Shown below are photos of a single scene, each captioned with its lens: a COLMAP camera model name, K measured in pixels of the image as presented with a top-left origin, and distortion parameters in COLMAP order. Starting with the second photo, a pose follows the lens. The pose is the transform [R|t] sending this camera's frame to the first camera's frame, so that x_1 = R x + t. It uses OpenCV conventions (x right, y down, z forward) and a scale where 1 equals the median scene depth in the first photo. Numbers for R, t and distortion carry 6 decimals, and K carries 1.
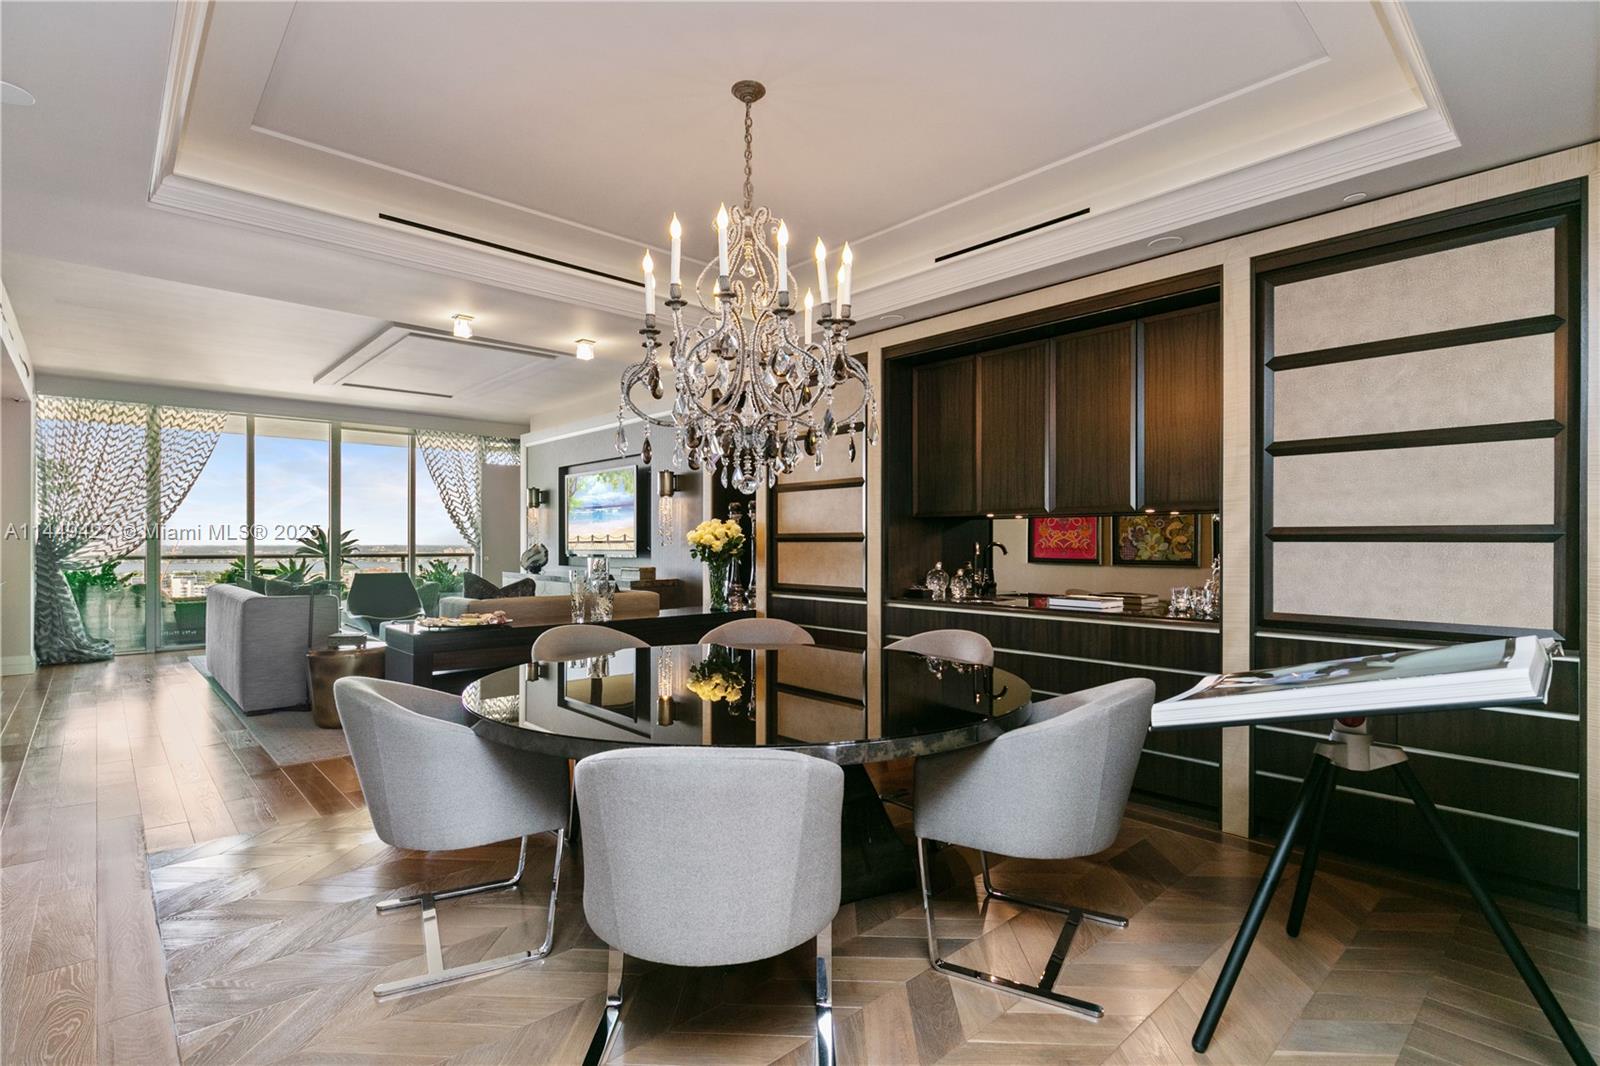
lens RADIAL K [[767.1, 0, 803.0], [0, 767.1, 544.7], [0, 0, 1]] dist [-0.003737, 0.000108]
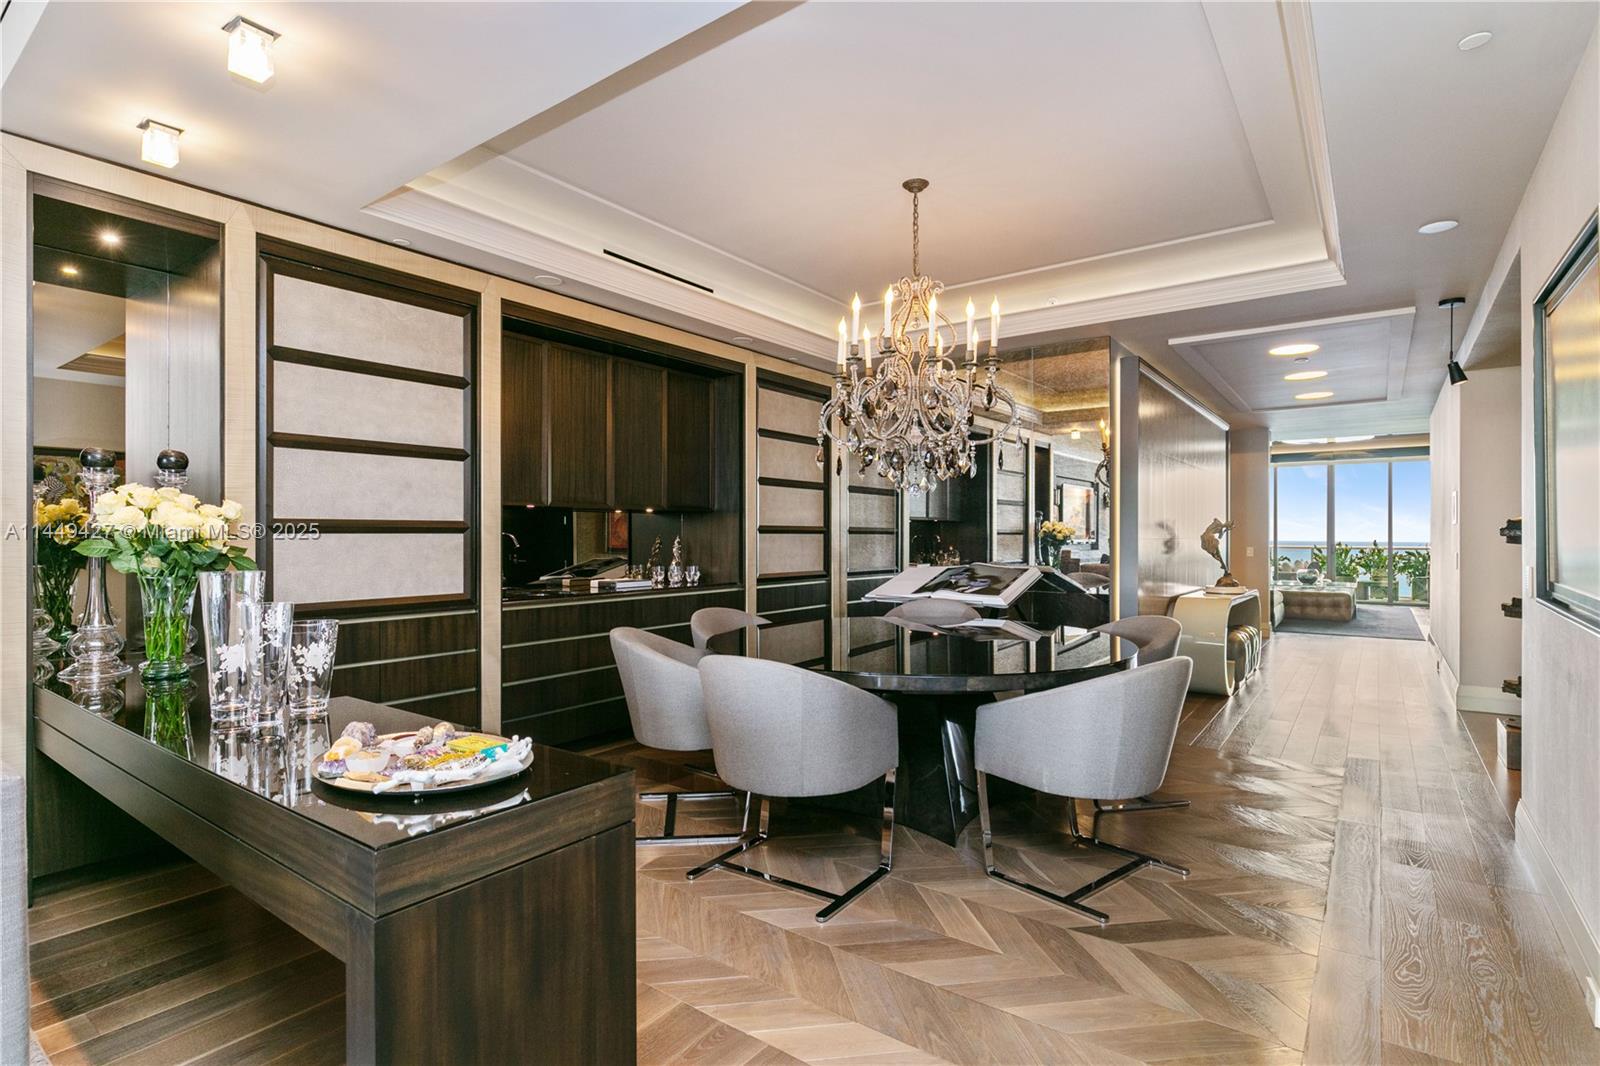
lens RADIAL K [[782.7, 0, 804.6], [0, 782.7, 527.0], [0, 0, 1]] dist [-0.003356, 0.000136]
pose [[-0.186759, 0.008651, 0.982368, -0.596251], [0.002811, 0.999962, -0.008272, -0.002460], [-0.982402, 0.001217, -0.186777, 0.642097]]
